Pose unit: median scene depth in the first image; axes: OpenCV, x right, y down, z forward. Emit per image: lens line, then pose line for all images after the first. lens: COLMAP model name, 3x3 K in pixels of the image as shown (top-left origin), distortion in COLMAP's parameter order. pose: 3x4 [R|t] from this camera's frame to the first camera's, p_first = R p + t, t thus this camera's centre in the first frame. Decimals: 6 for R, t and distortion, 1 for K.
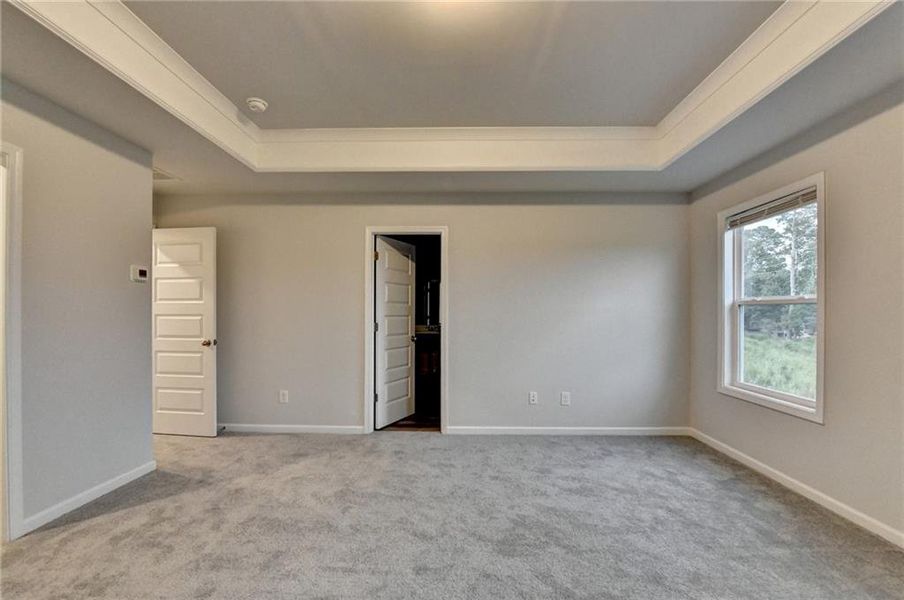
lens RADIAL K [[370.4, 0, 451.4], [0, 370.4, 317.4], [0, 0, 1]] dist [-0.016183, -0.000666]
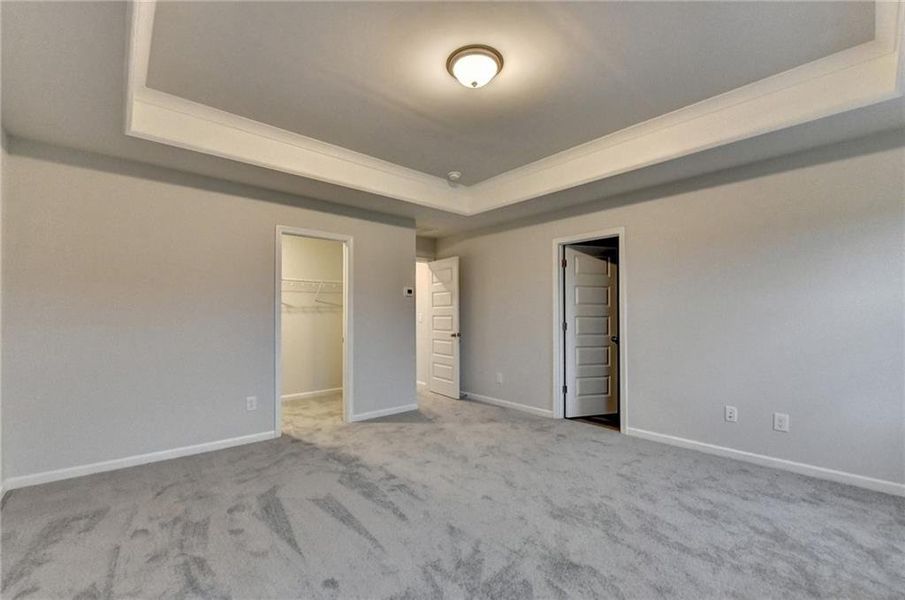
lens RADIAL K [[370.8, 0, 451.9], [0, 370.8, 317.5], [0, 0, 1]] dist [-0.016183, -0.000666]
pose [[0.682923, -0.002069, -0.730487, 0.419807], [-0.002709, 0.999982, -0.005366, 0.006539], [0.730485, 0.005644, 0.682905, -0.026675]]
